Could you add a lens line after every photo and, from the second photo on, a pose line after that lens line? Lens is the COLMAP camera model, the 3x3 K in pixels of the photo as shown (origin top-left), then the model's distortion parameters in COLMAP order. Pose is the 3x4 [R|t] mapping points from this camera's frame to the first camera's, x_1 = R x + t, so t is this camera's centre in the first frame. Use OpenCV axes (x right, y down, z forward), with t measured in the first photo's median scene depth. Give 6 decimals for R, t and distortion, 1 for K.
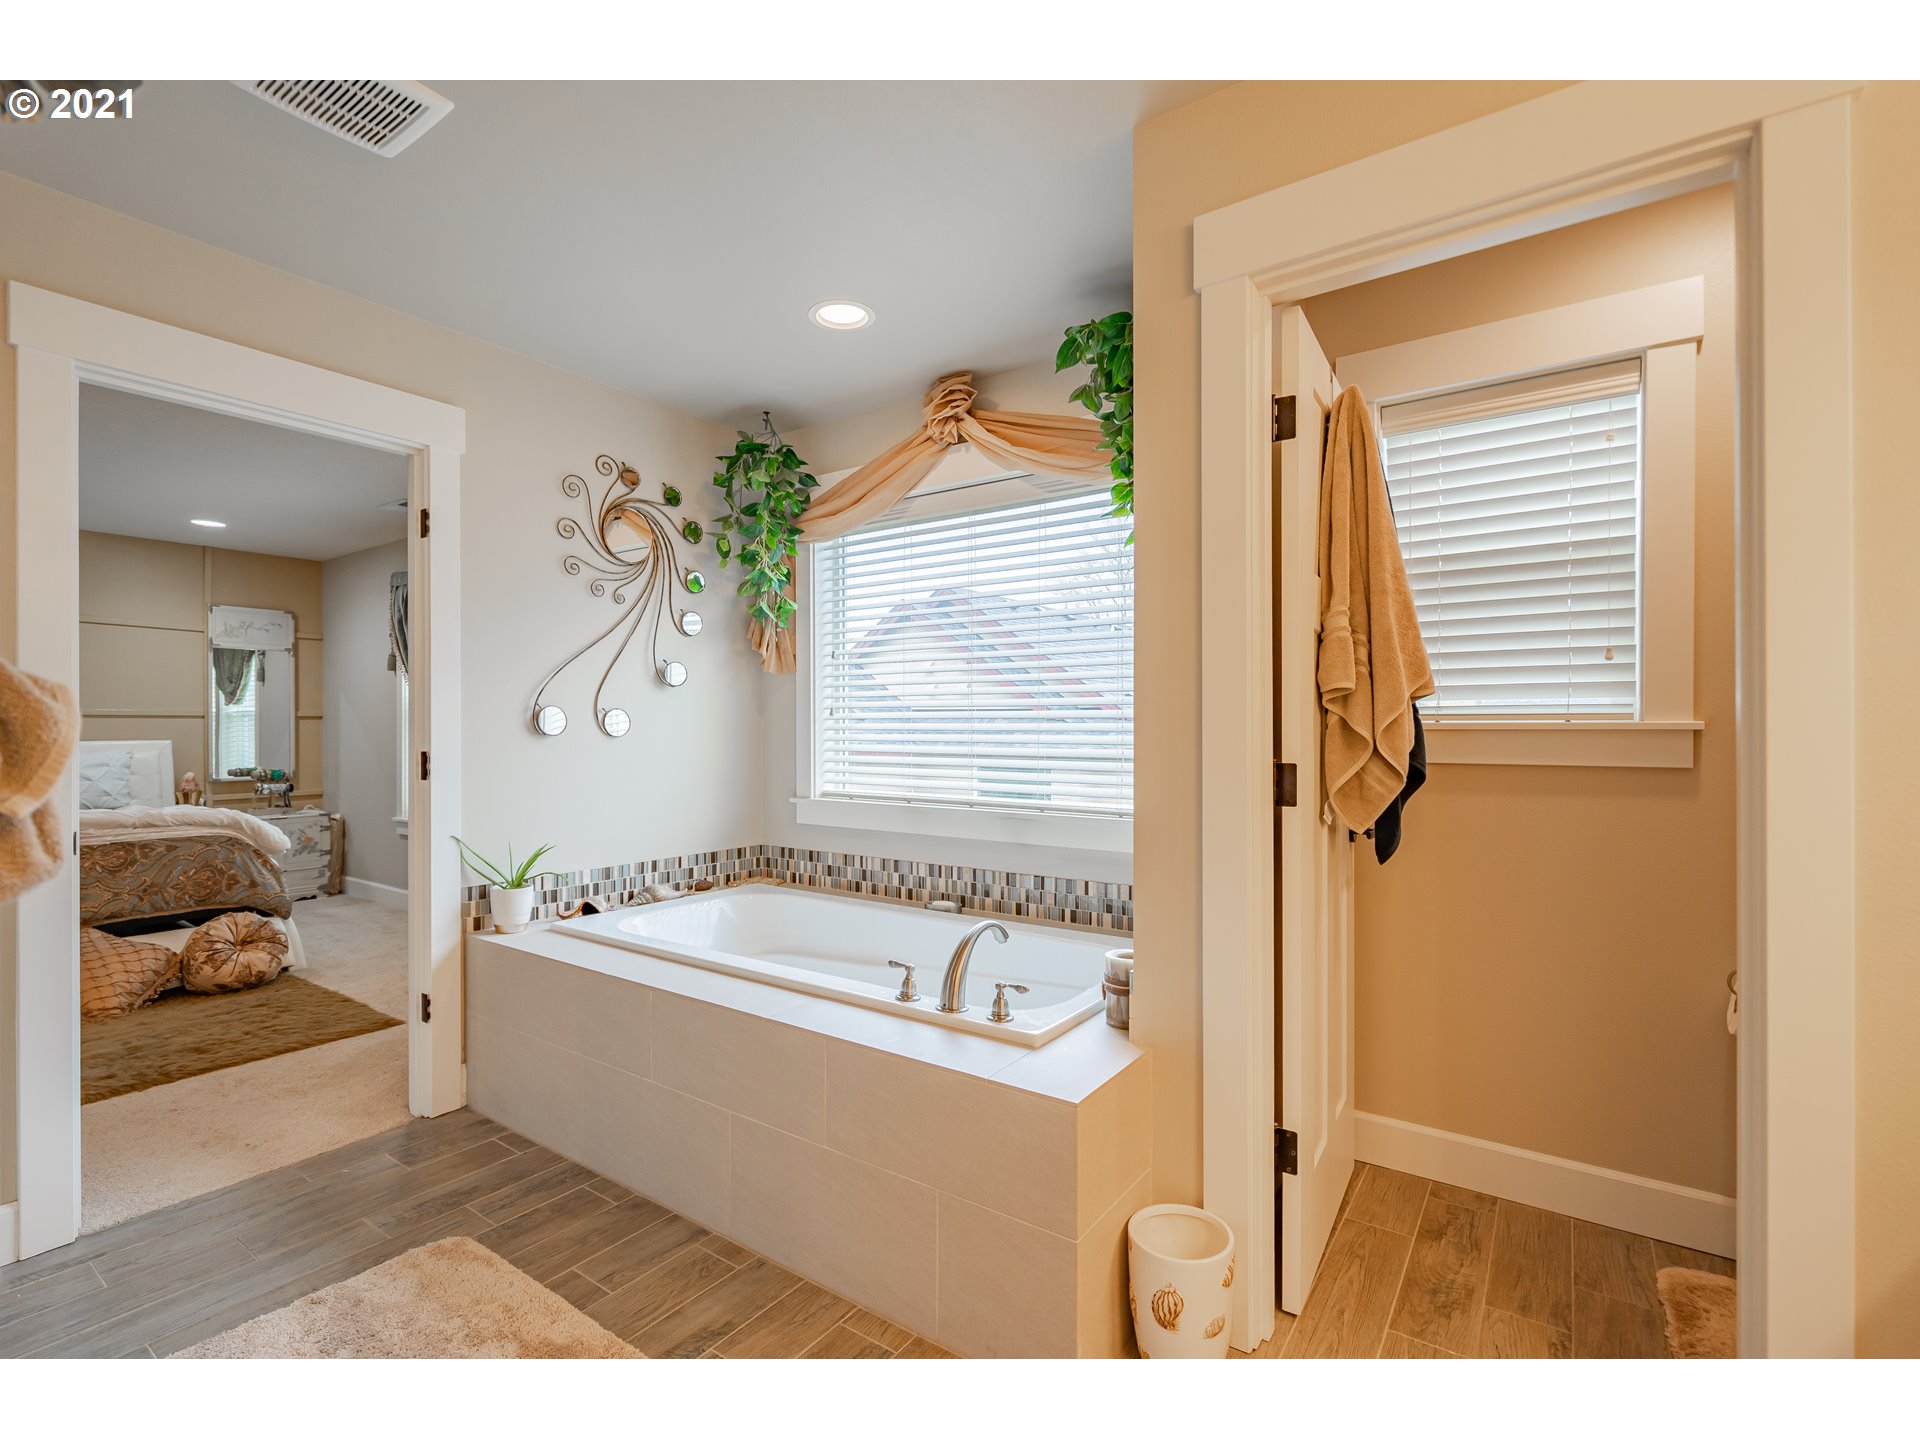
lens RADIAL K [[879.8, 0, 957.9], [0, 879.8, 728.5], [0, 0, 1]] dist [-0.001187, 0.000822]
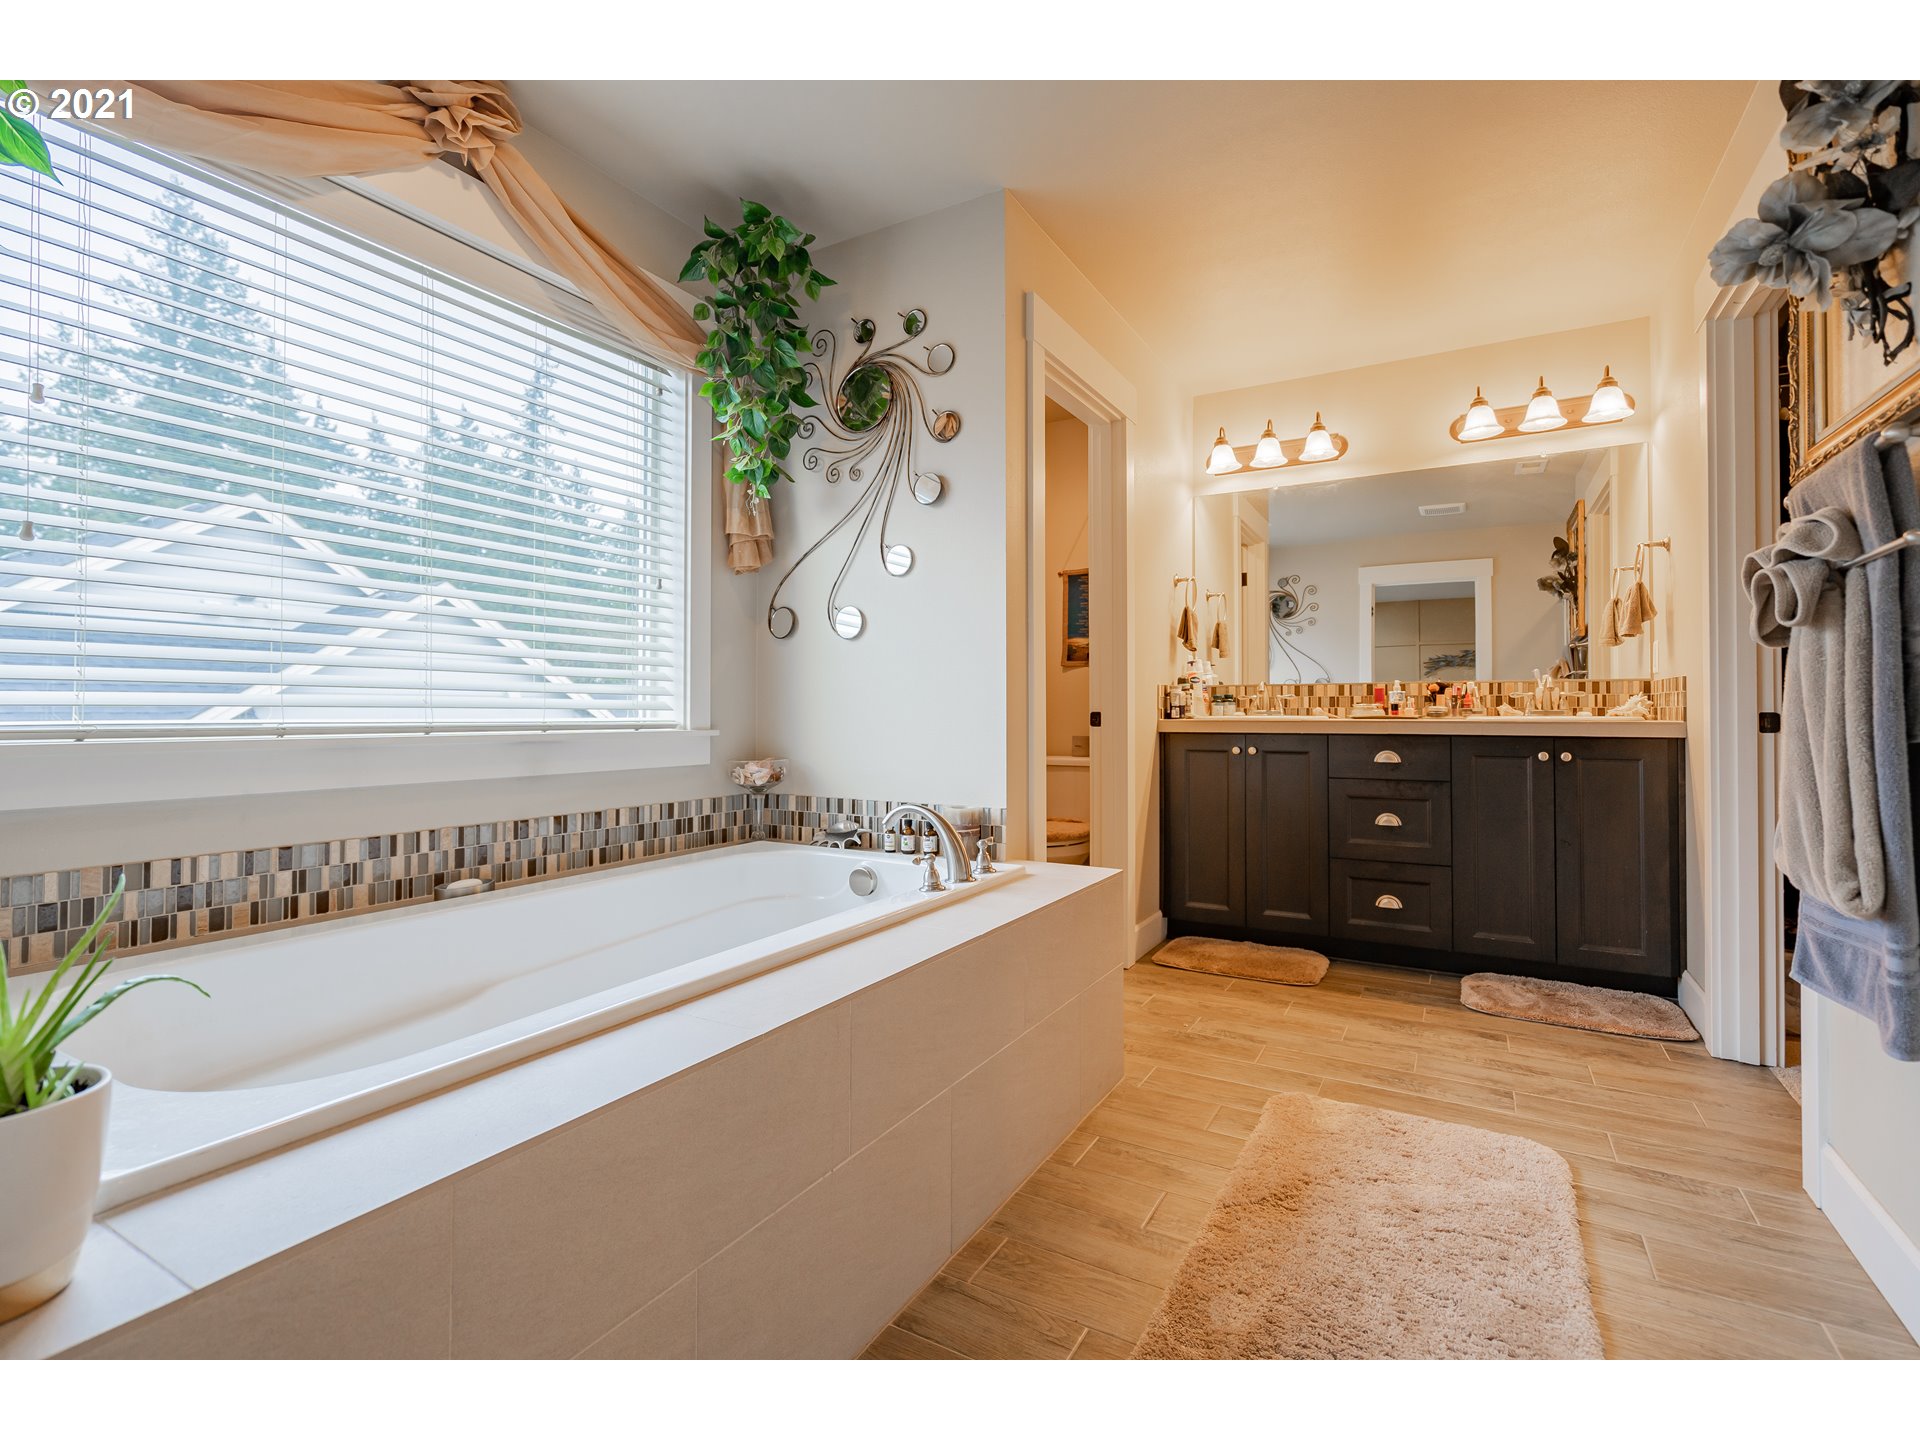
lens RADIAL K [[879.8, 0, 948.4], [0, 879.8, 699.8], [0, 0, 1]] dist [-0.001187, 0.000822]
pose [[-0.078223, 0.014104, 0.996836, -0.653004], [-0.000379, 0.999899, -0.014177, 0.073507], [-0.996936, -0.001487, -0.078210, 0.682884]]
